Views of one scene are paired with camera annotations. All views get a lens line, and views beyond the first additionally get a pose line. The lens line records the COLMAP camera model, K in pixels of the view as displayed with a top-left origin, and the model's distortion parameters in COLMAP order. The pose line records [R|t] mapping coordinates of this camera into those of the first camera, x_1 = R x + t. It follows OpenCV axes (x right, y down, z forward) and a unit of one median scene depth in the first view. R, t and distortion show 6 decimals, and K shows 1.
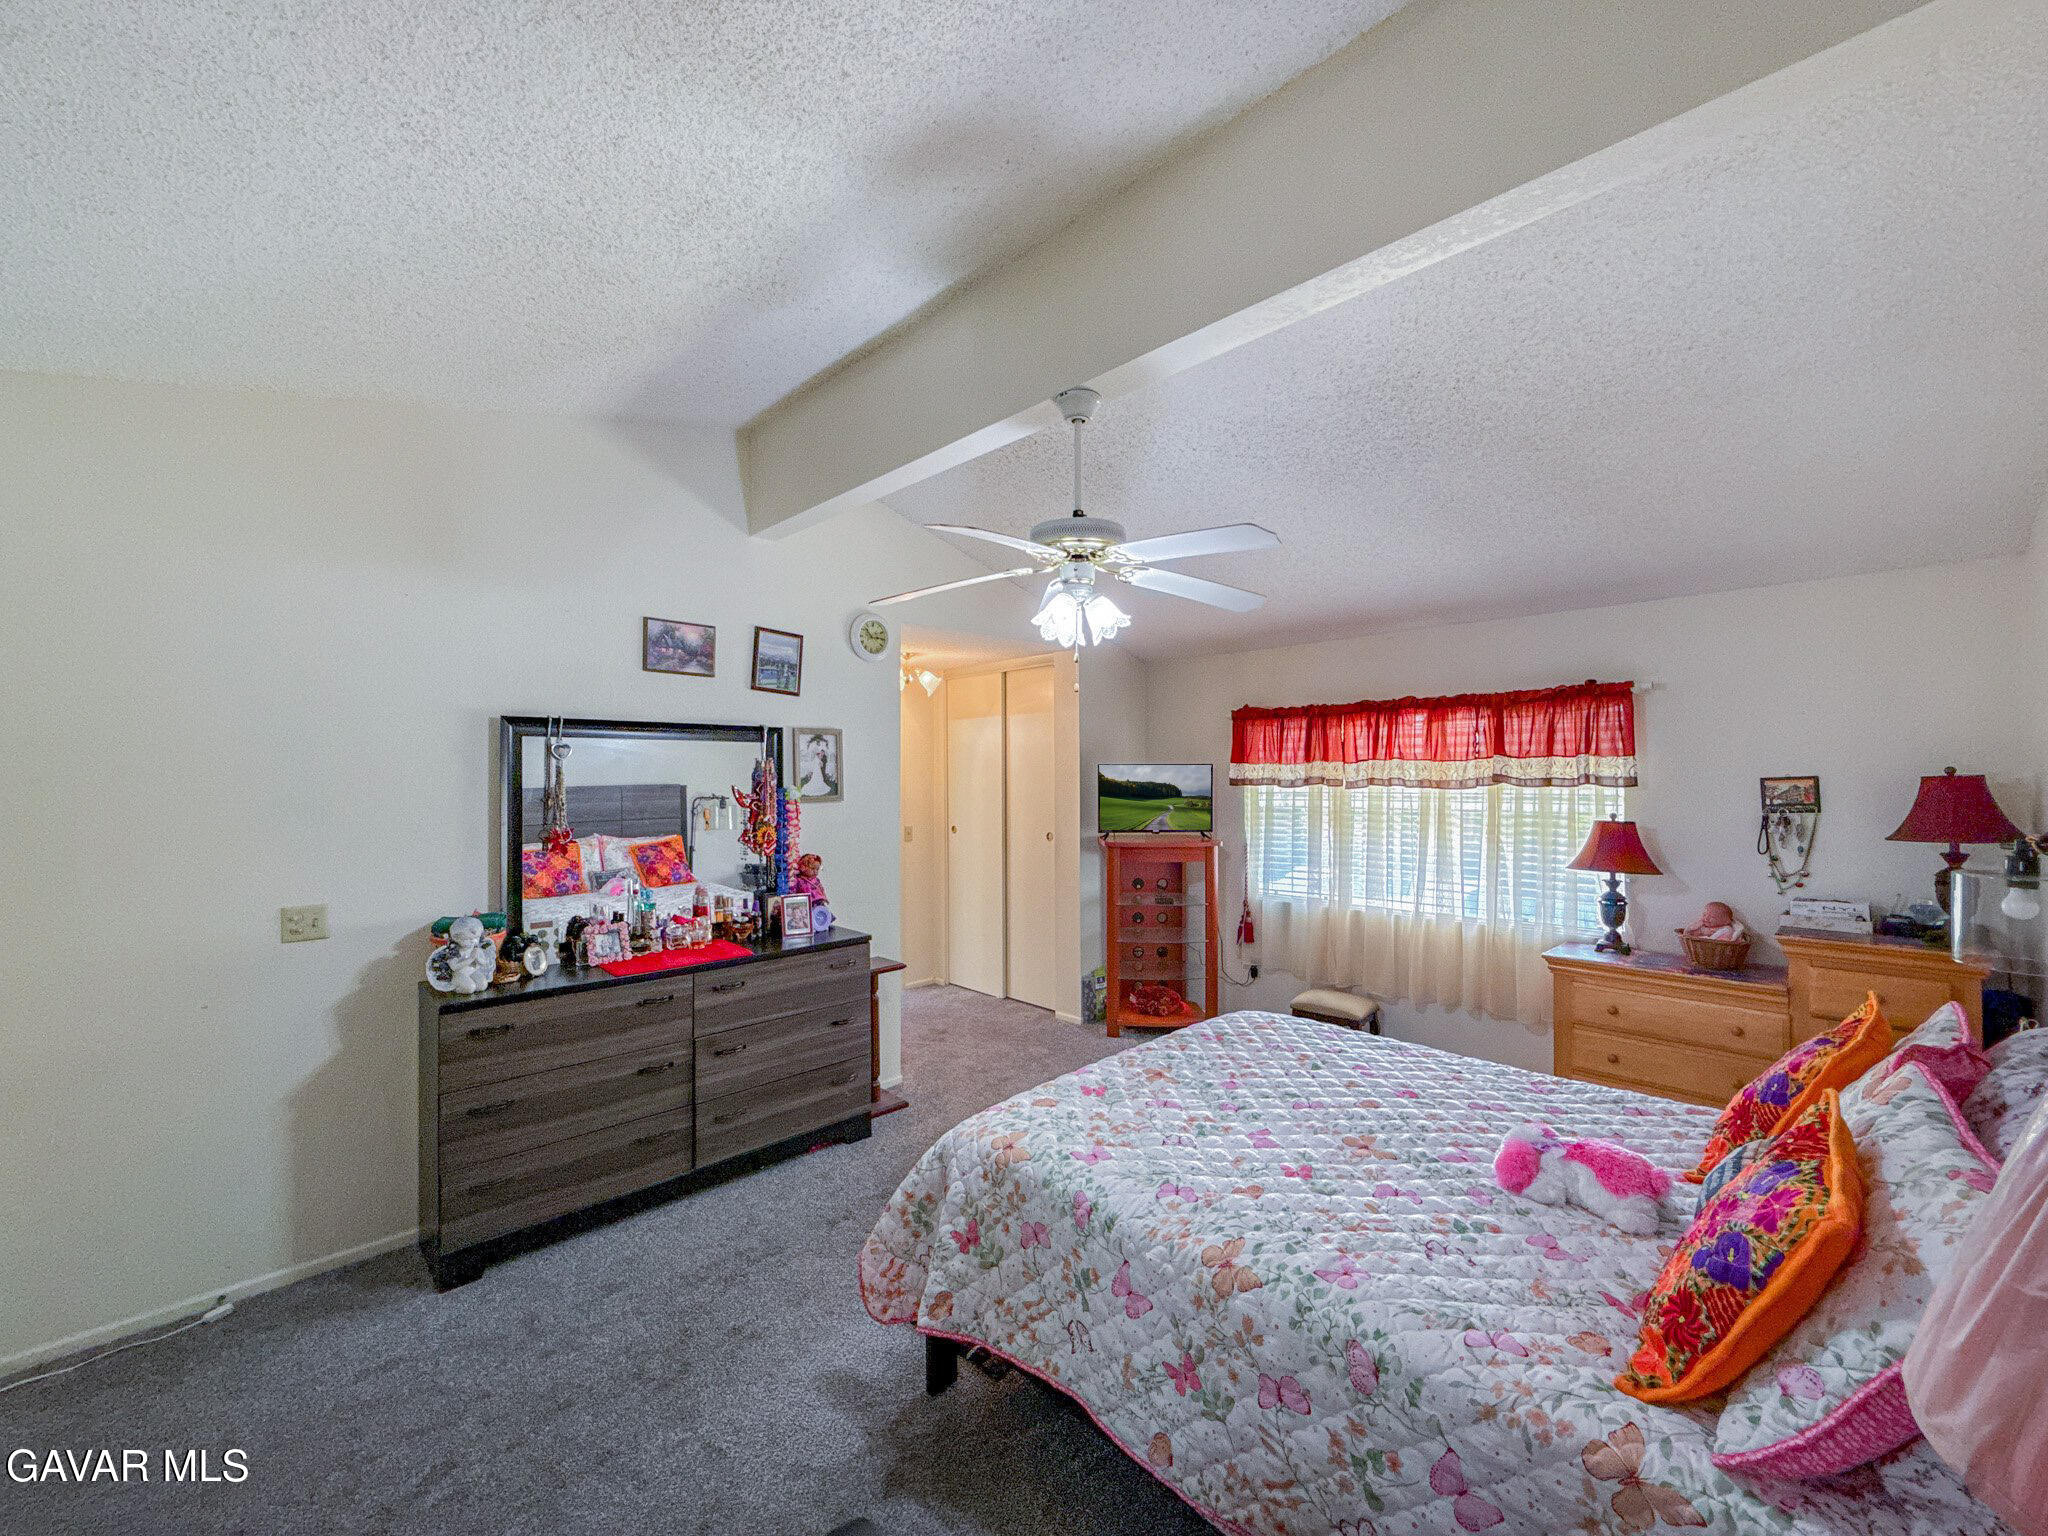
lens RADIAL K [[820.9, 0, 1048.1], [0, 820.9, 765.3], [0, 0, 1]] dist [-0.006877, -0.000118]
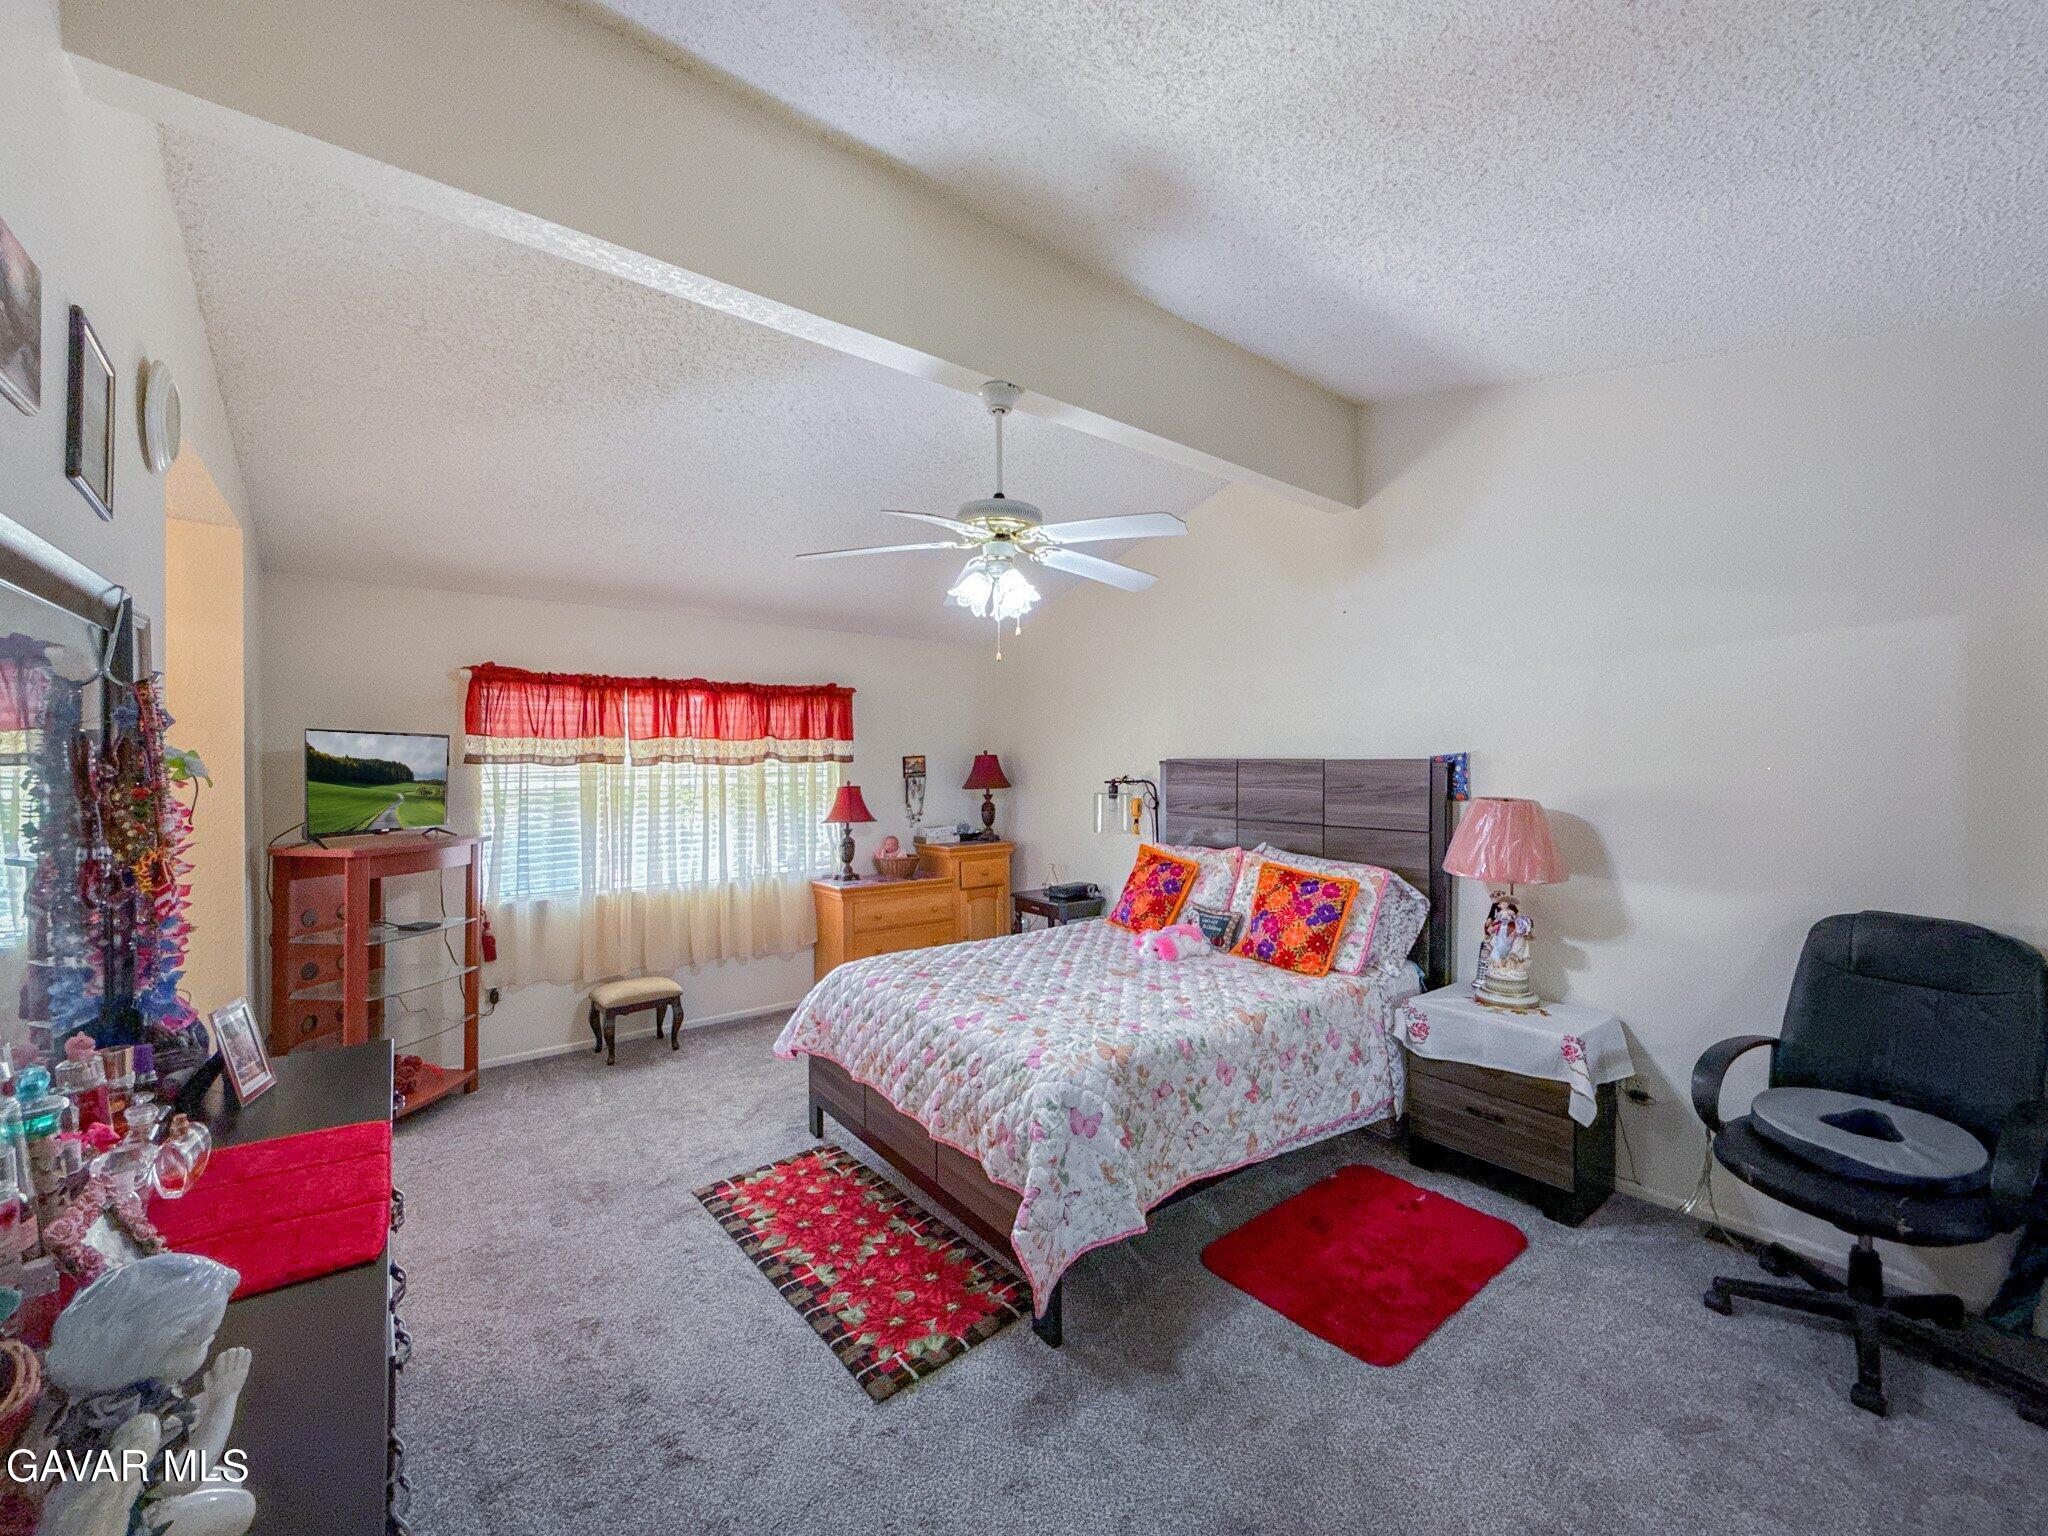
lens RADIAL K [[817.1, 0, 1030.0], [0, 817.1, 771.3], [0, 0, 1]] dist [-0.000372, 0.000029]
pose [[0.122367, -0.006941, 0.992461, -0.483805], [-0.005623, 0.999955, 0.007687, 0.022074], [-0.992469, -0.006522, 0.122322, 0.387415]]
